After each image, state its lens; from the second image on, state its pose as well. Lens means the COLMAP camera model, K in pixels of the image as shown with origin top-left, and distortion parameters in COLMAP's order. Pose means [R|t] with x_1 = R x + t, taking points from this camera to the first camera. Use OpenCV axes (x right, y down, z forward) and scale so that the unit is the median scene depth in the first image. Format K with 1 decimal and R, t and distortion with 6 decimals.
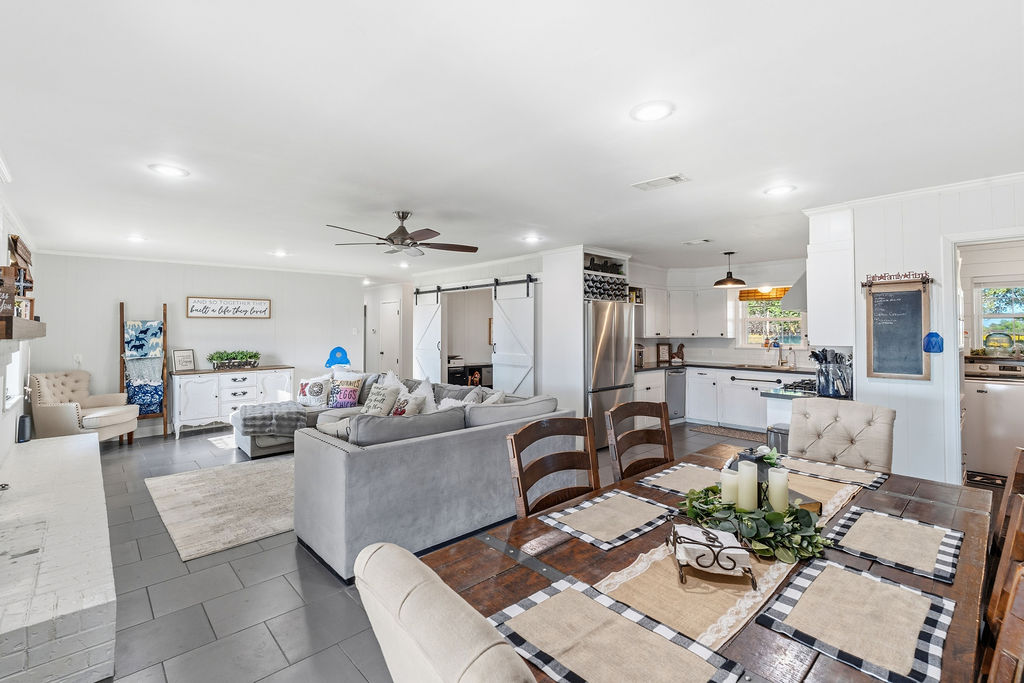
lens RADIAL K [[464.8, 0, 502.1], [0, 464.8, 314.5], [0, 0, 1]] dist [-0.006331, 0.001803]
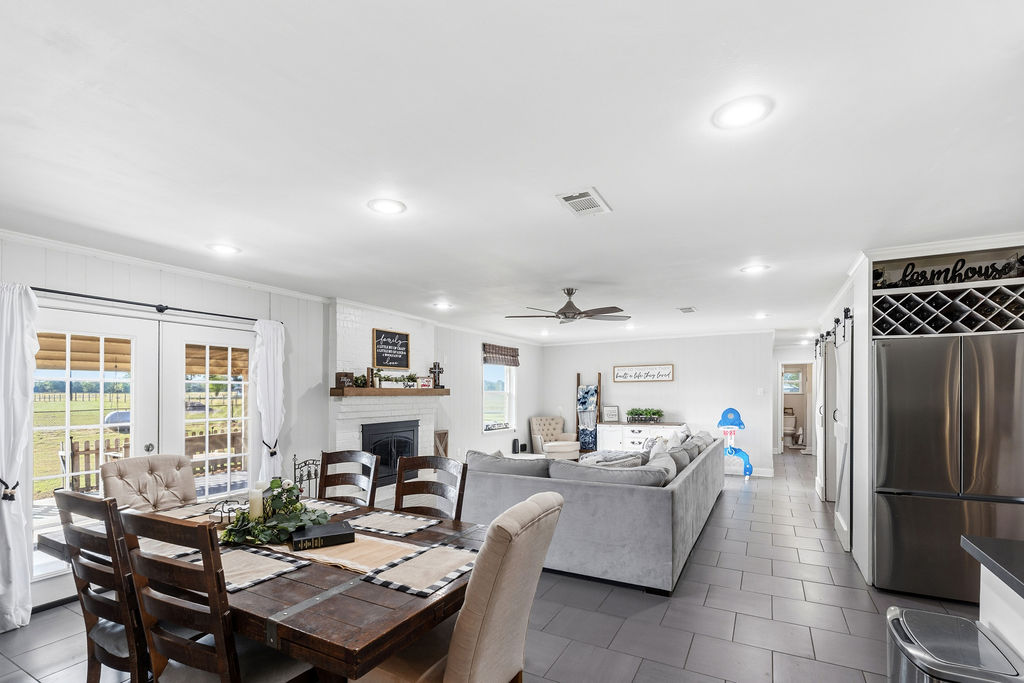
lens RADIAL K [[464.8, 0, 523.5], [0, 464.8, 411.8], [0, 0, 1]] dist [-0.006331, 0.001803]
pose [[0.328233, 0.036898, -0.943876, 0.505021], [0.037853, 0.997920, 0.052174, 0.011541], [0.943838, -0.052854, 0.326154, 0.303885]]
